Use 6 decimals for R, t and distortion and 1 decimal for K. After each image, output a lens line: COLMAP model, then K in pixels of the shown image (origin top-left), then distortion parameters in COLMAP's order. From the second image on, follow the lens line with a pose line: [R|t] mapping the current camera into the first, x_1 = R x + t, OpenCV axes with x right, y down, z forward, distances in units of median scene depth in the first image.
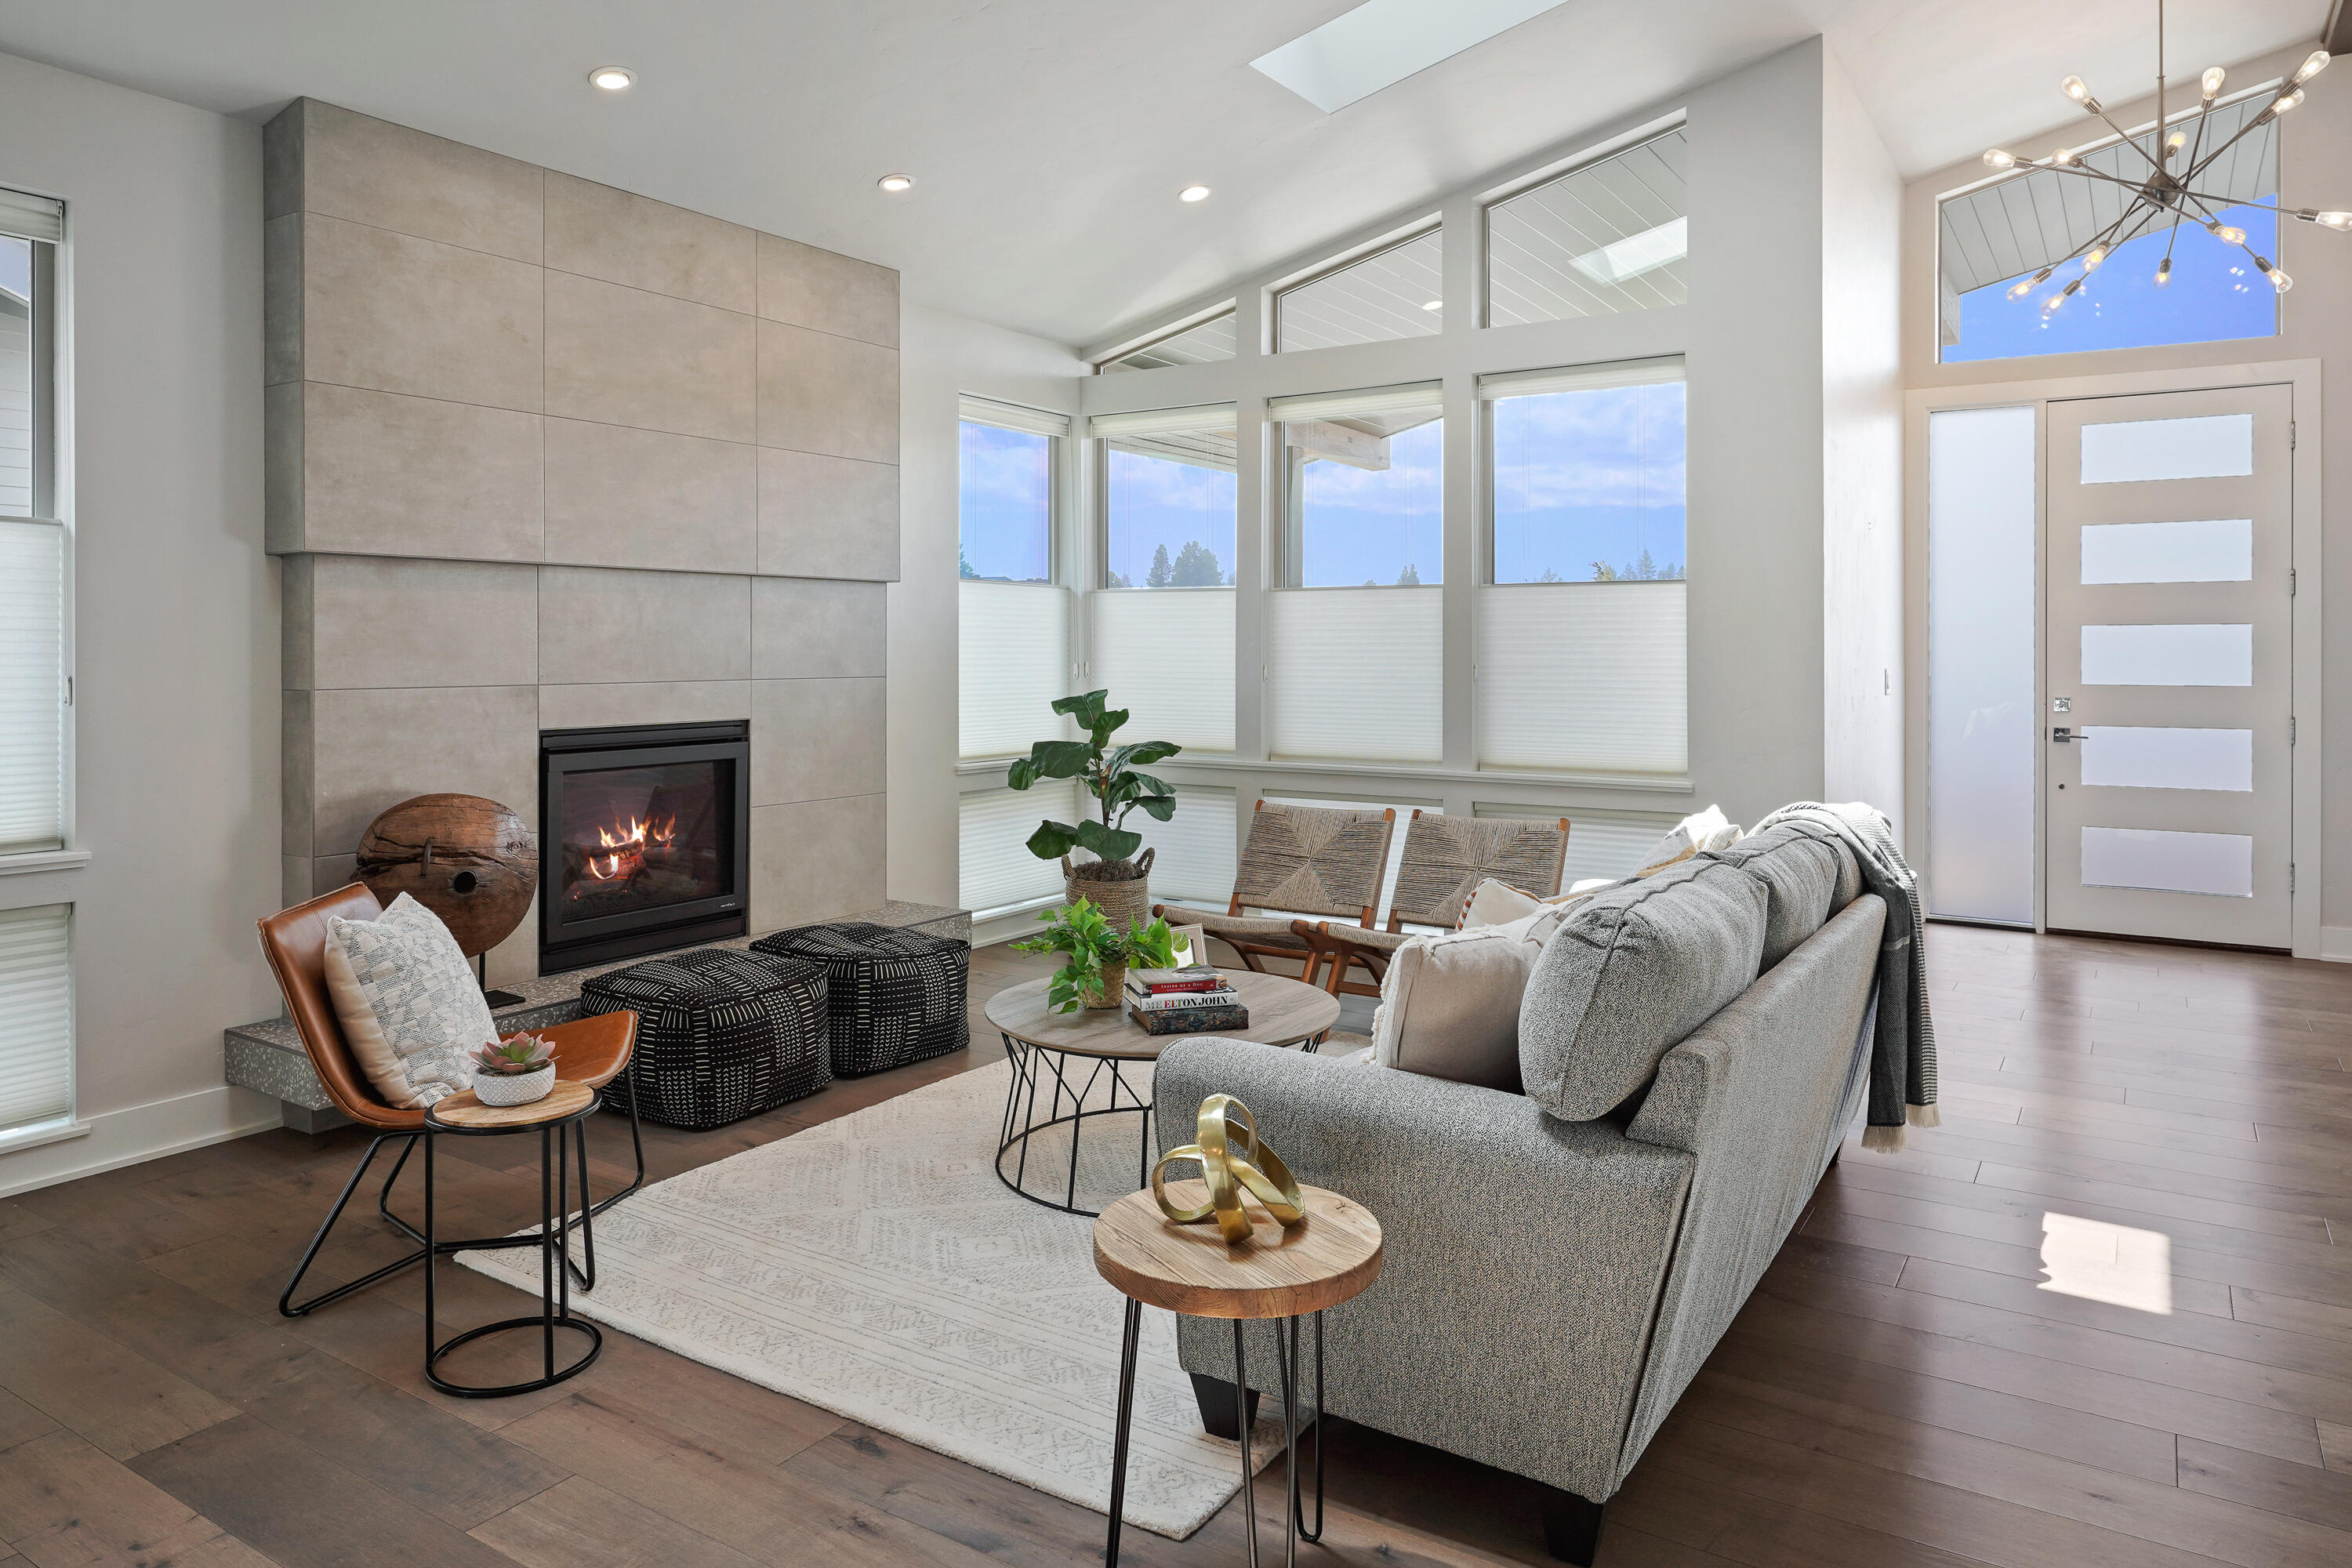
lens RADIAL K [[1492.5, 0, 1149.8], [0, 1492.5, 652.0], [0, 0, 1]] dist [-0.004433, -0.001615]
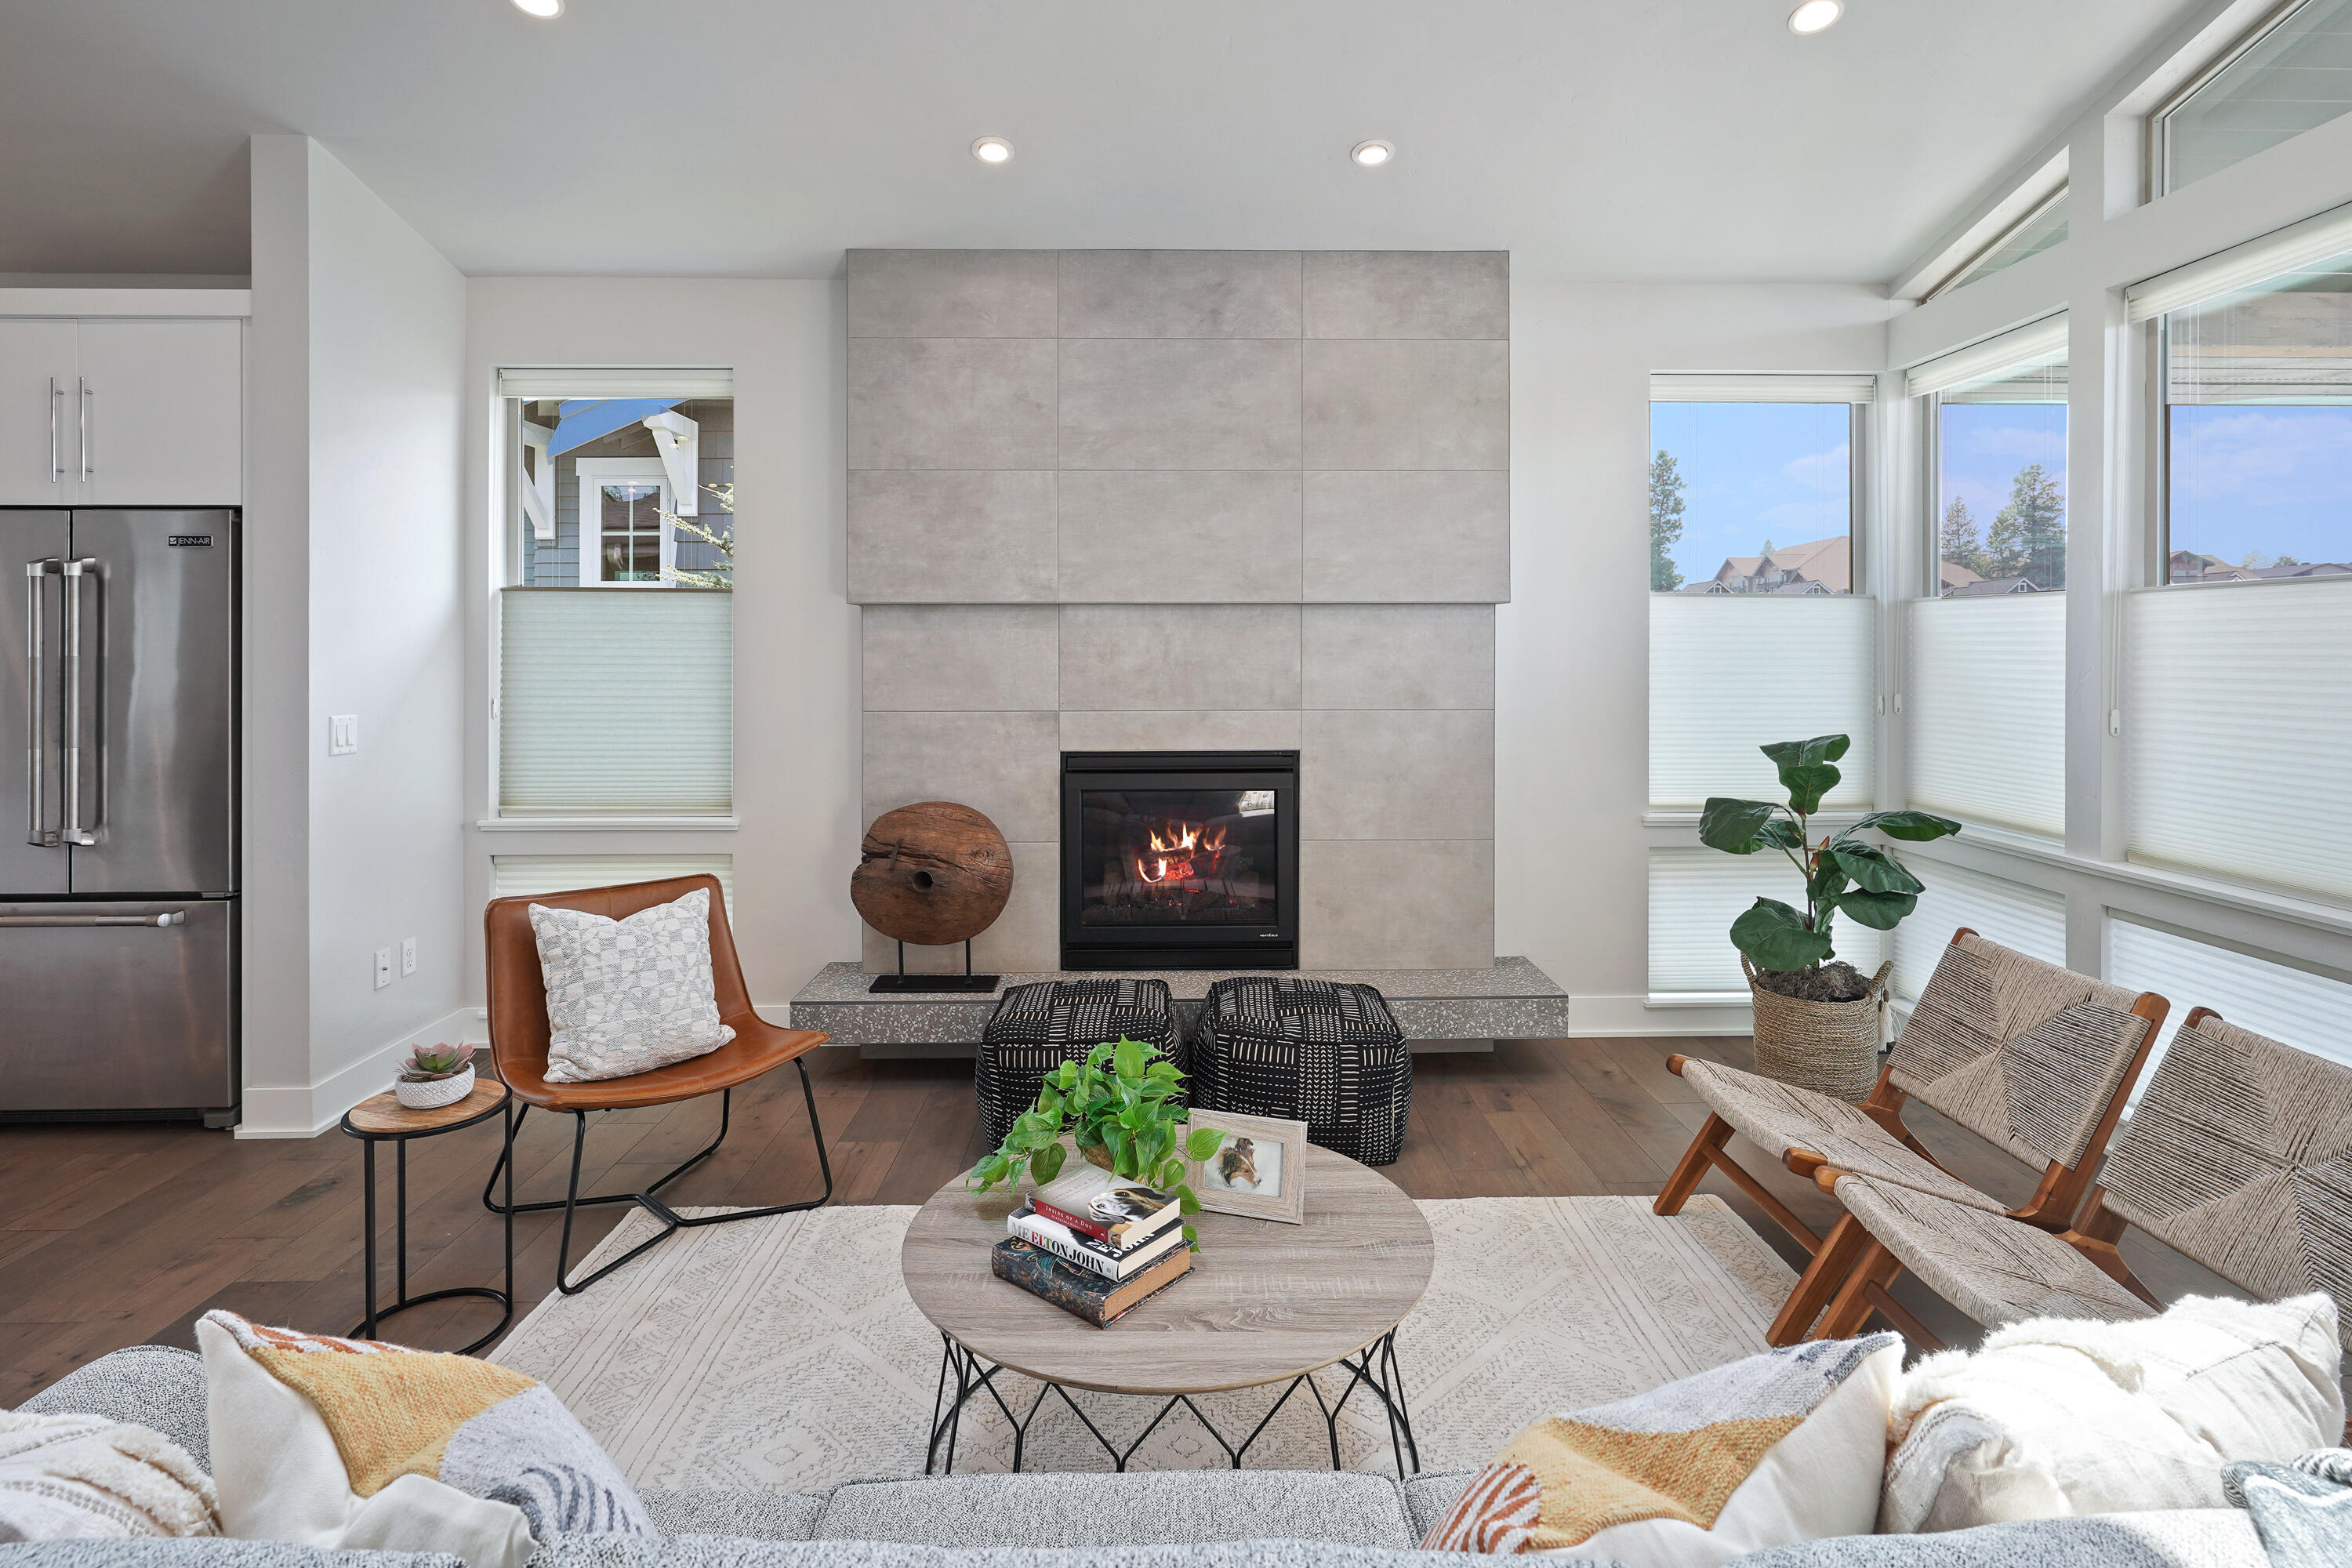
lens RADIAL K [[1182.6, 0, 1201.8], [0, 1182.6, 652.5], [0, 0, 1]] dist [-0.004560, 0.005055]
pose [[0.580941, 0.001762, -0.813943, 0.349237], [-0.001278, 0.999998, 0.001252, -0.021606], [0.813944, 0.000313, 0.580943, 0.526221]]
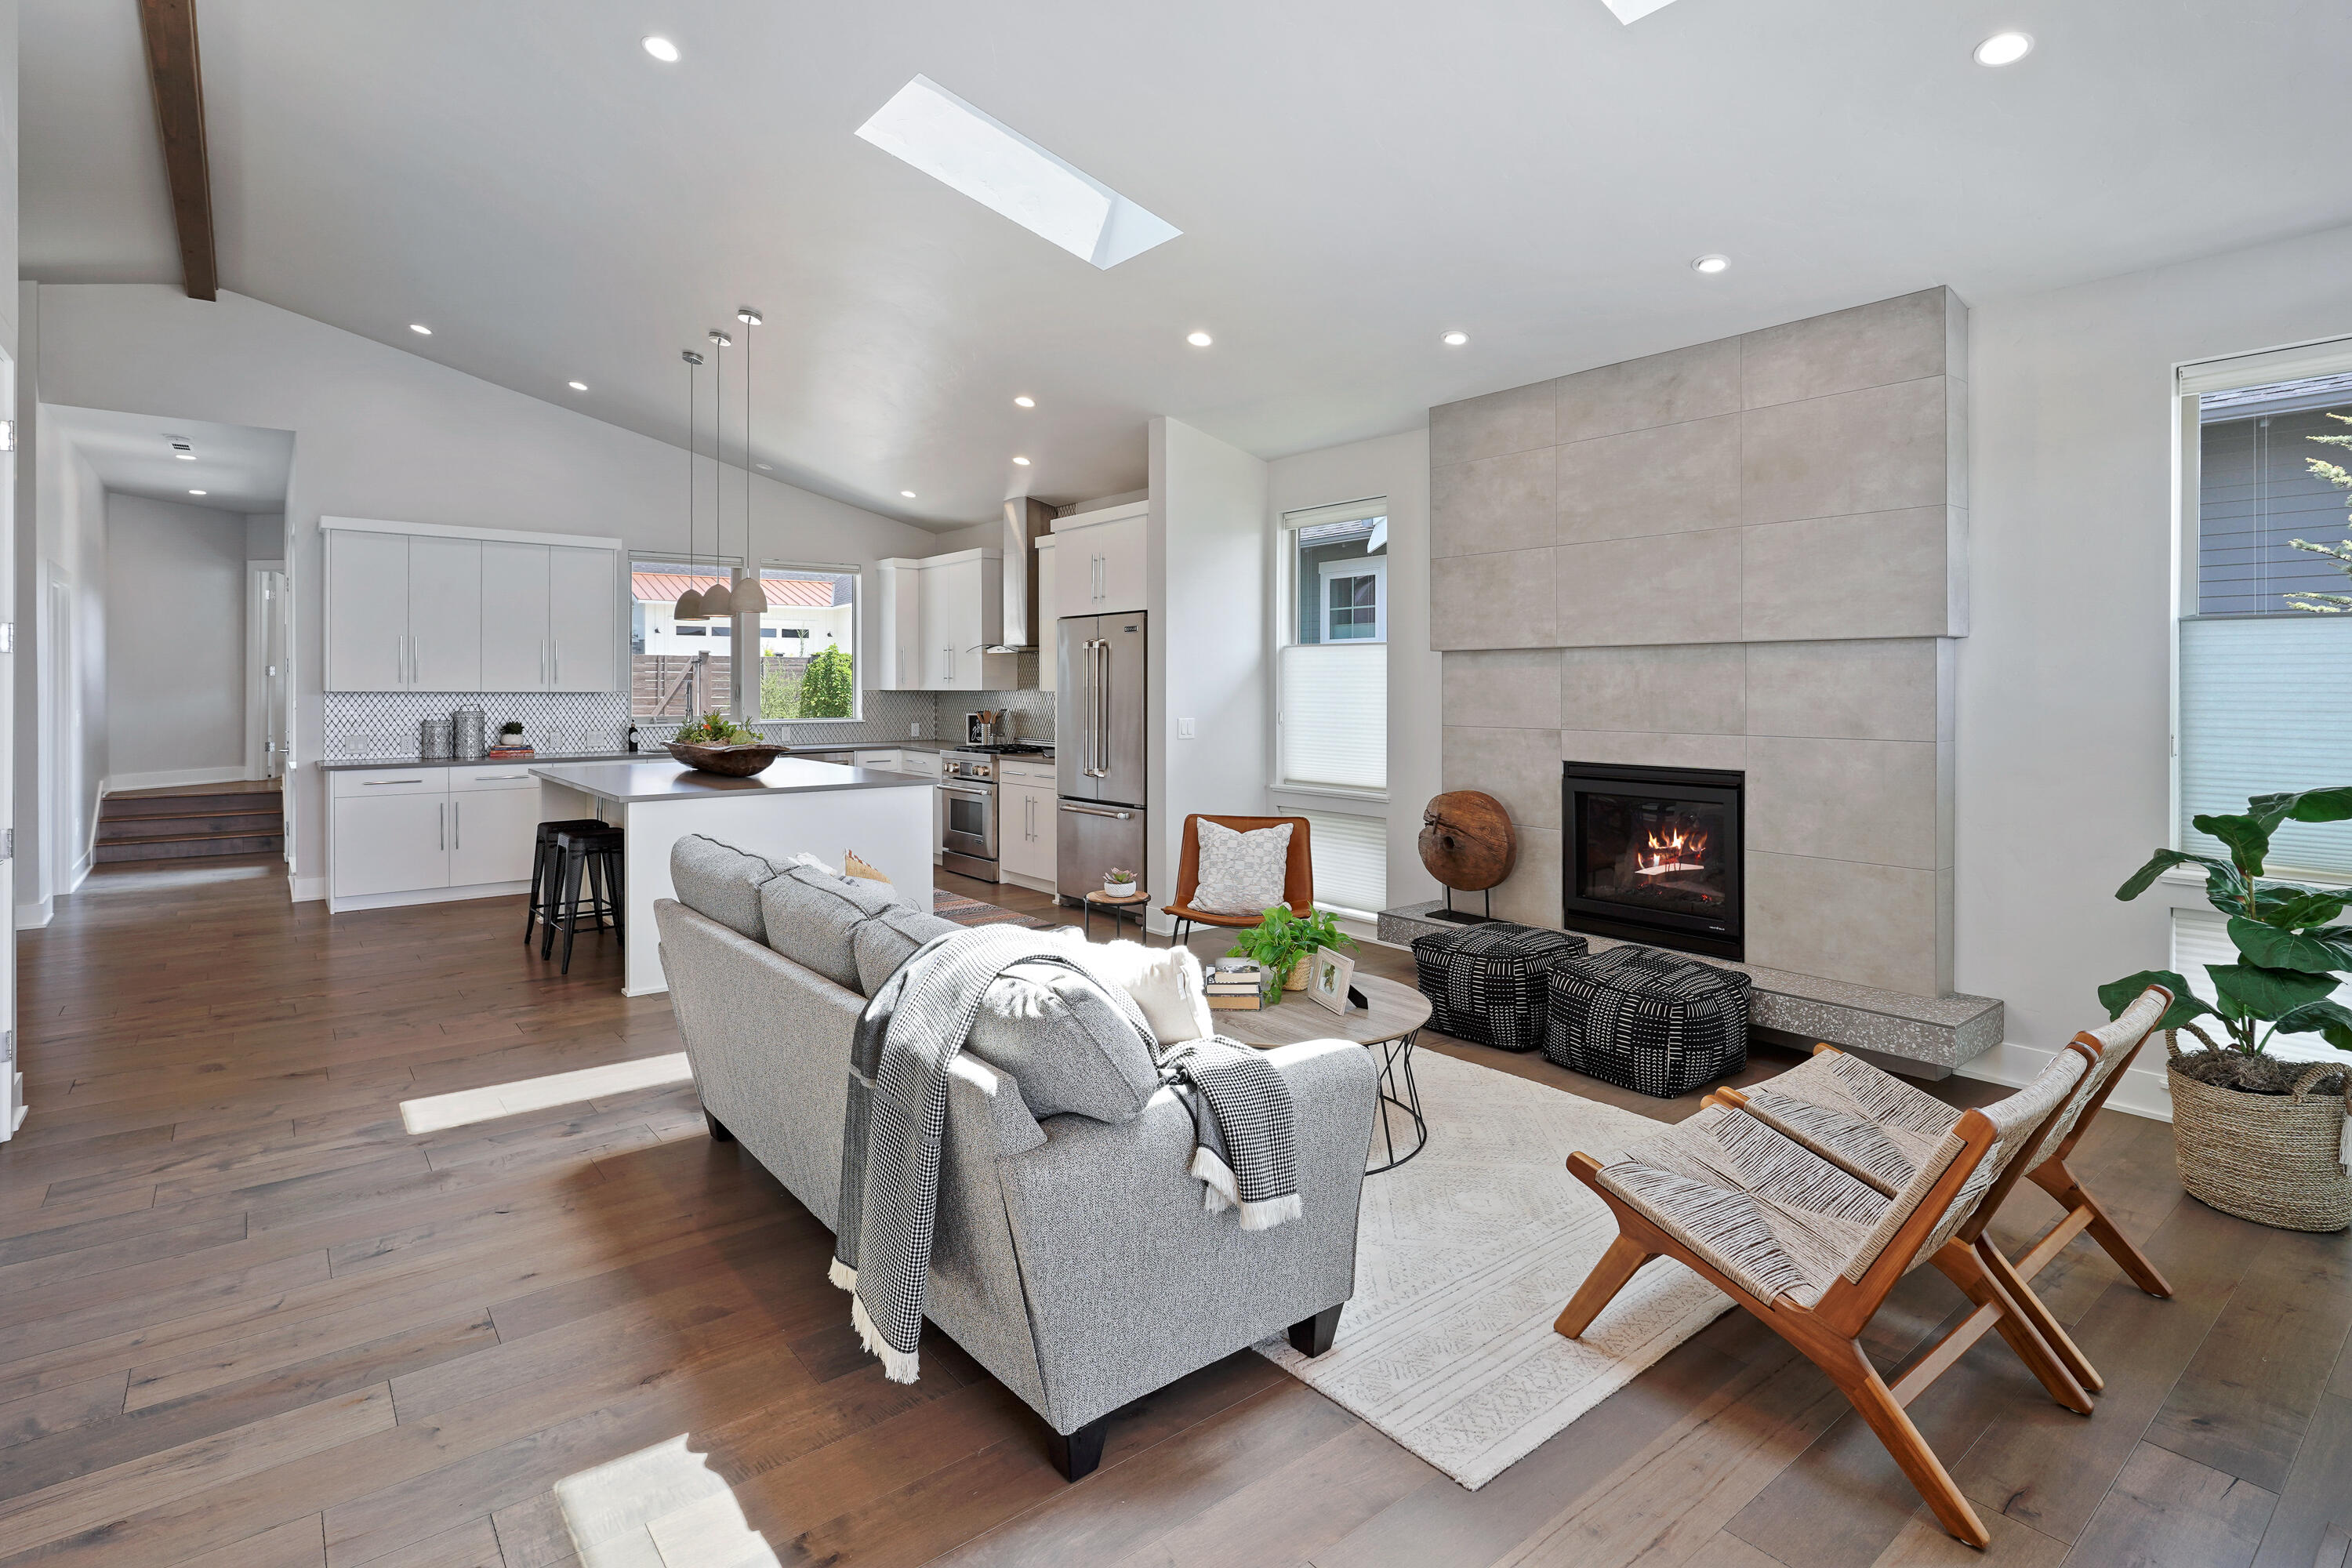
lens RADIAL K [[1182.6, 0, 1193.8], [0, 1182.6, 680.7], [0, 0, 1]] dist [-0.004560, 0.005055]
pose [[-0.287653, -0.001337, -0.957734, 0.746406], [-0.000697, 0.999999, -0.001187, -0.022768], [0.957734, 0.000327, -0.287654, 0.913311]]
